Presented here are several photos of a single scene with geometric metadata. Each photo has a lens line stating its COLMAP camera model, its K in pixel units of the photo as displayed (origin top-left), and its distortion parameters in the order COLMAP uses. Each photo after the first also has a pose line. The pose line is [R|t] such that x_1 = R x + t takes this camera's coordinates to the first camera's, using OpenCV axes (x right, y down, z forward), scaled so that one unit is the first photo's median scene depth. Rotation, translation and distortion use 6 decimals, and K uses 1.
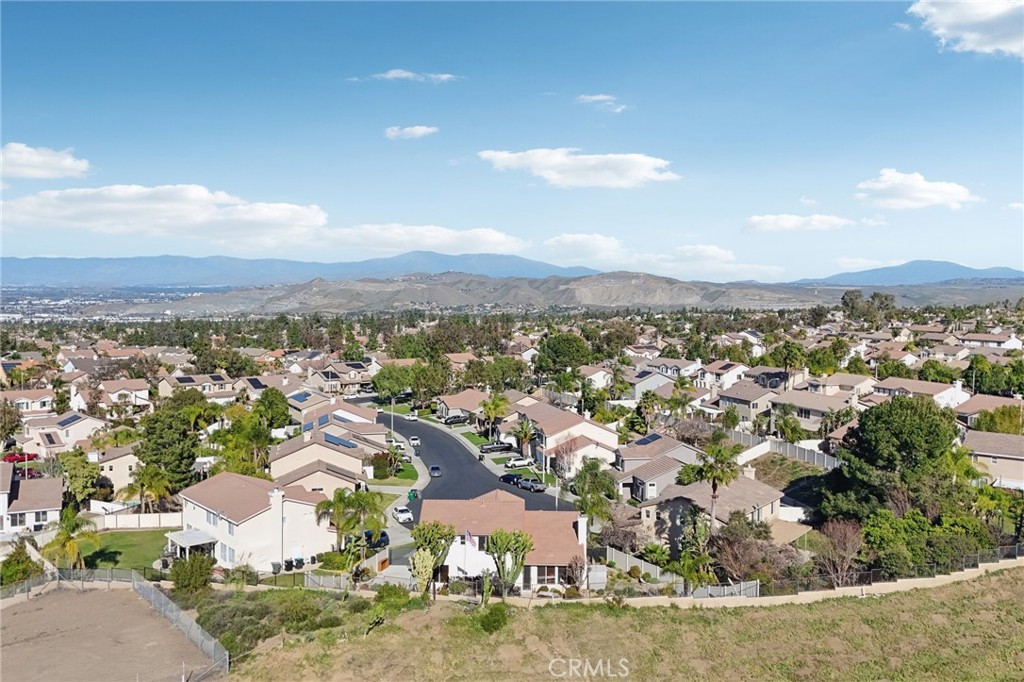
lens RADIAL K [[896.8, 0, 512.0], [0, 896.8, 341.0], [0, 0, 1]] dist [0.074856, -0.097268]
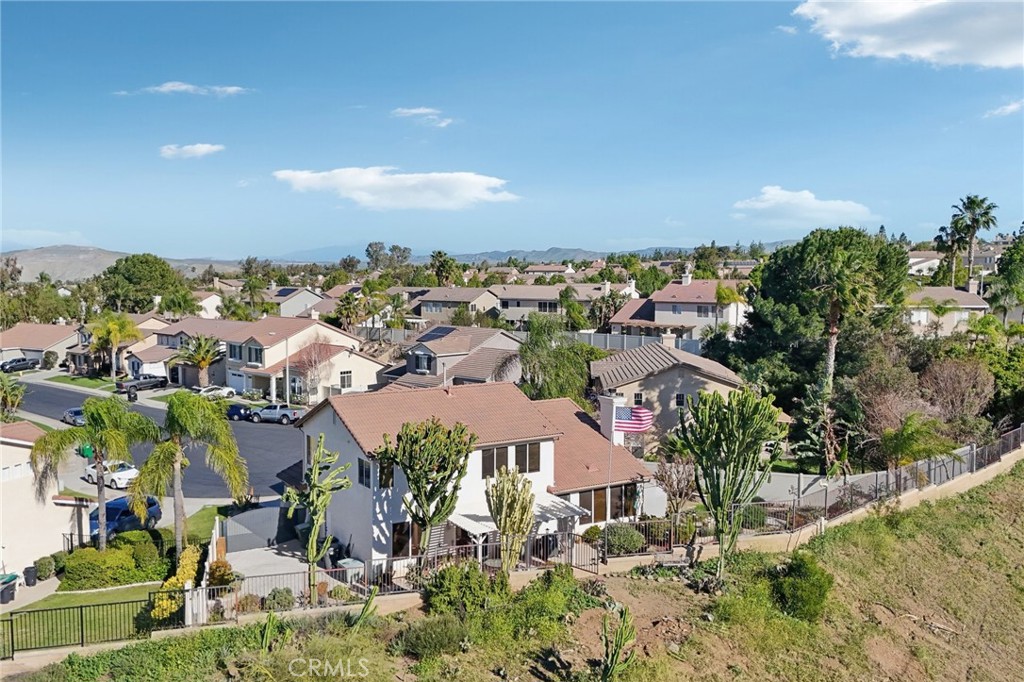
lens RADIAL K [[896.8, 0, 512.0], [0, 896.8, 341.0], [0, 0, 1]] dist [0.074856, -0.097268]
pose [[0.835831, -0.054276, 0.546297, -0.247888], [0.041105, 0.998495, 0.036313, 0.124589], [-0.547446, -0.007896, 0.836804, 0.513621]]
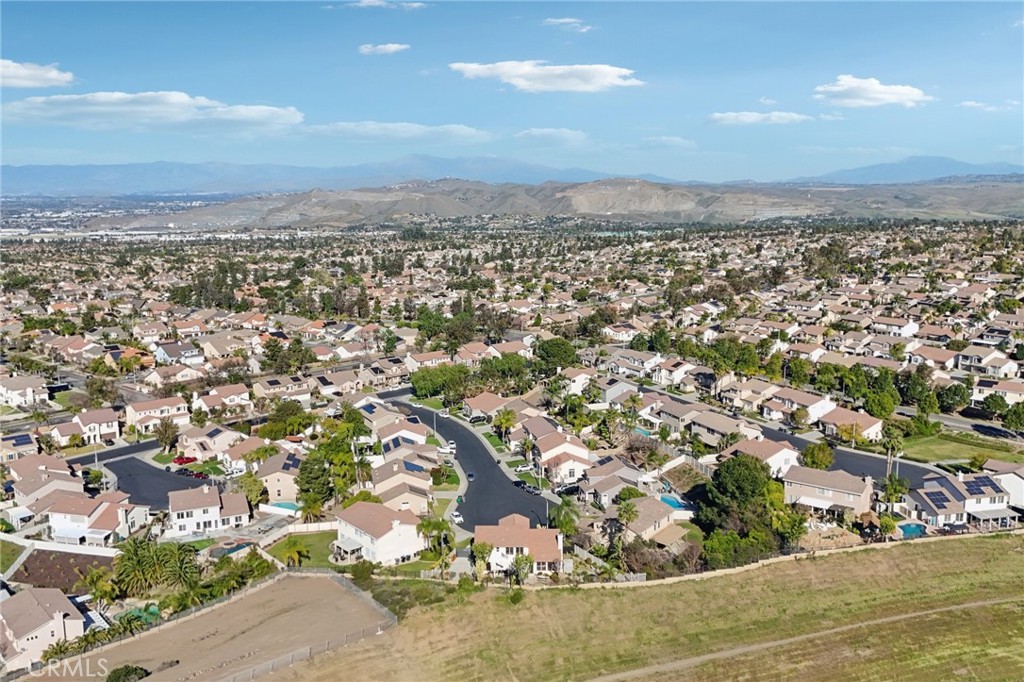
lens RADIAL K [[883.5, 0, 512.0], [0, 883.5, 341.0], [0, 0, 1]] dist [0.093737, -0.146185]
pose [[0.999898, -0.014207, 0.001454, -0.017896], [0.013964, 0.993922, 0.109199, -0.371594], [-0.002996, -0.109167, 0.994019, -0.725350]]
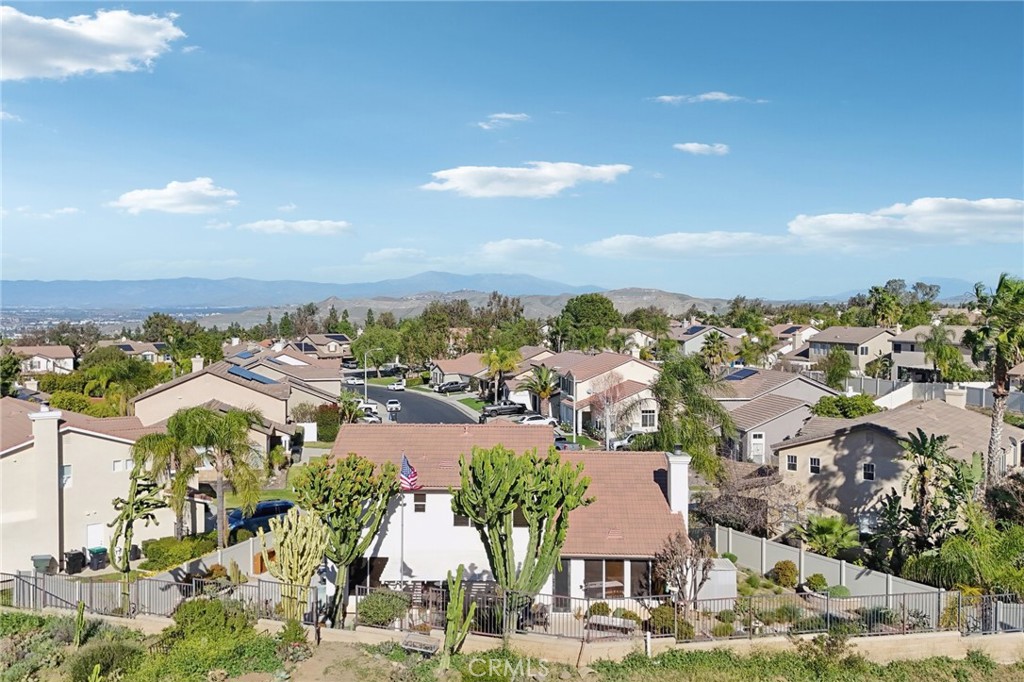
lens RADIAL K [[883.5, 0, 512.0], [0, 883.5, 341.0], [0, 0, 1]] dist [0.093737, -0.146185]
pose [[0.999884, -0.005656, -0.014157, -0.001088], [0.005353, 0.999759, -0.021311, 0.131115], [0.014274, 0.021232, 0.999673, 0.482469]]
